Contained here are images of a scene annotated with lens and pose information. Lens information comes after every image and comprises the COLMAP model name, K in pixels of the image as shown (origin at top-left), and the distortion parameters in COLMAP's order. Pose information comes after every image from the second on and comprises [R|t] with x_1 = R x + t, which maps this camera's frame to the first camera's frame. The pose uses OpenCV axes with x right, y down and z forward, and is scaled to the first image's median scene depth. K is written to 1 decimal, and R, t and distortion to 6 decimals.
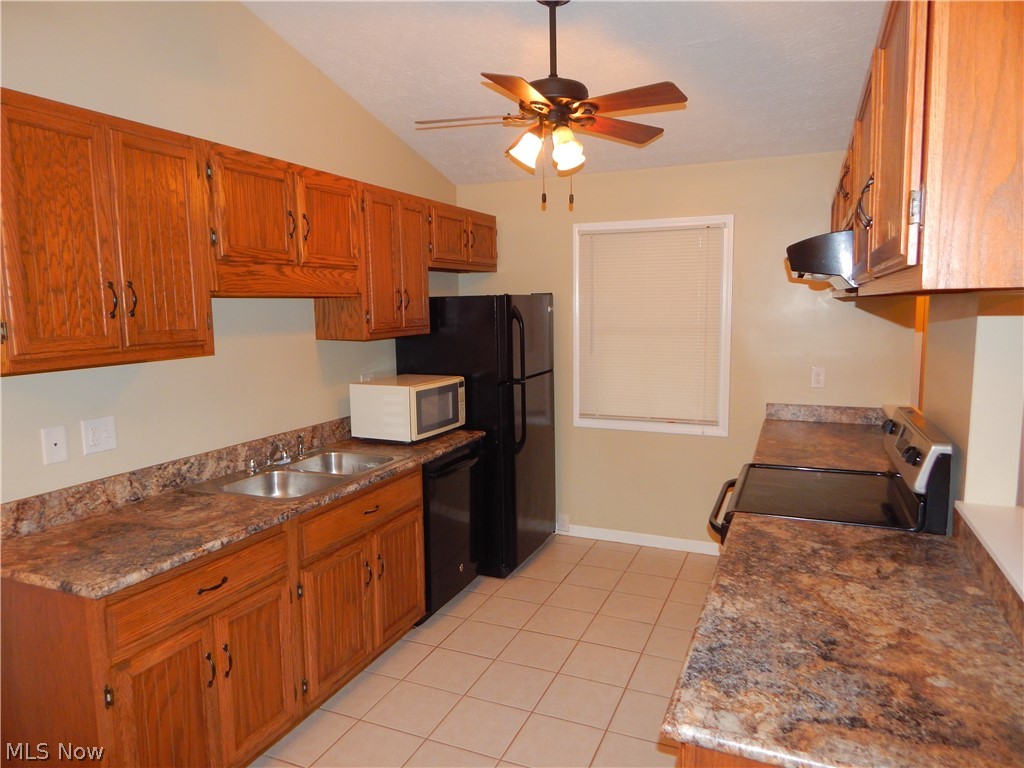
lens RADIAL K [[667.9, 0, 512.0], [0, 667.9, 384.0], [0, 0, 1]] dist [-0.001695, -0.005050]
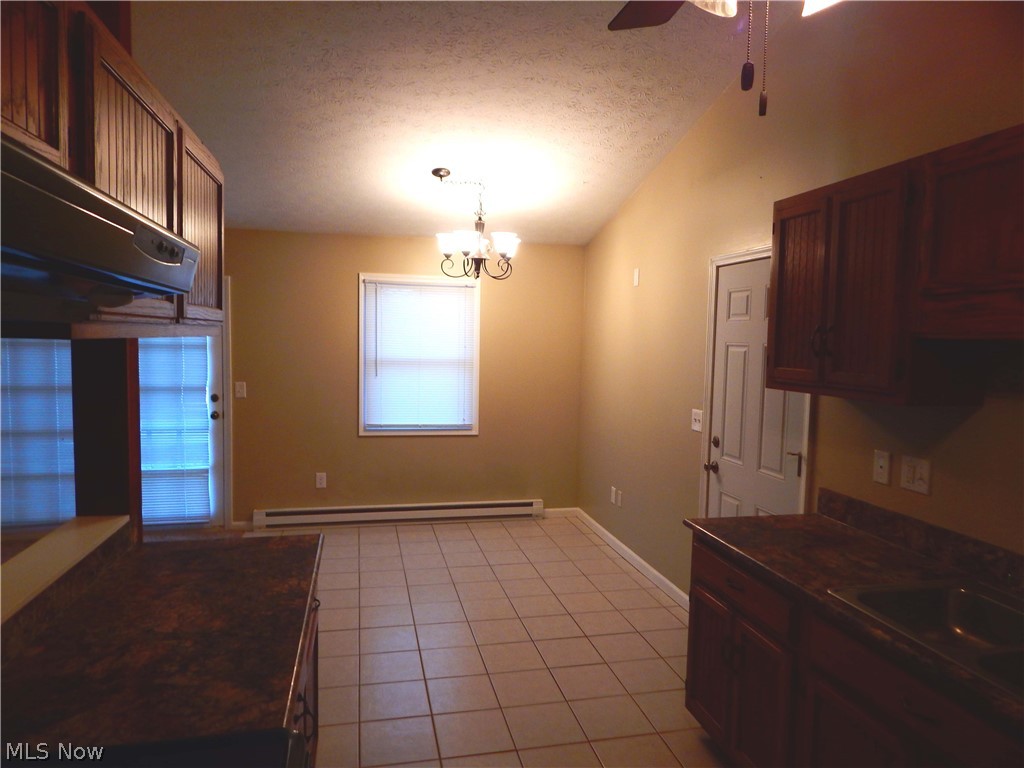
lens RADIAL K [[667.9, 0, 512.0], [0, 667.9, 384.0], [0, 0, 1]] dist [-0.001695, -0.005050]
pose [[-0.805699, 0.038929, -0.591044, 0.454284], [-0.079755, 0.981621, 0.173374, -0.180158], [0.586931, 0.186826, -0.787787, 1.357762]]
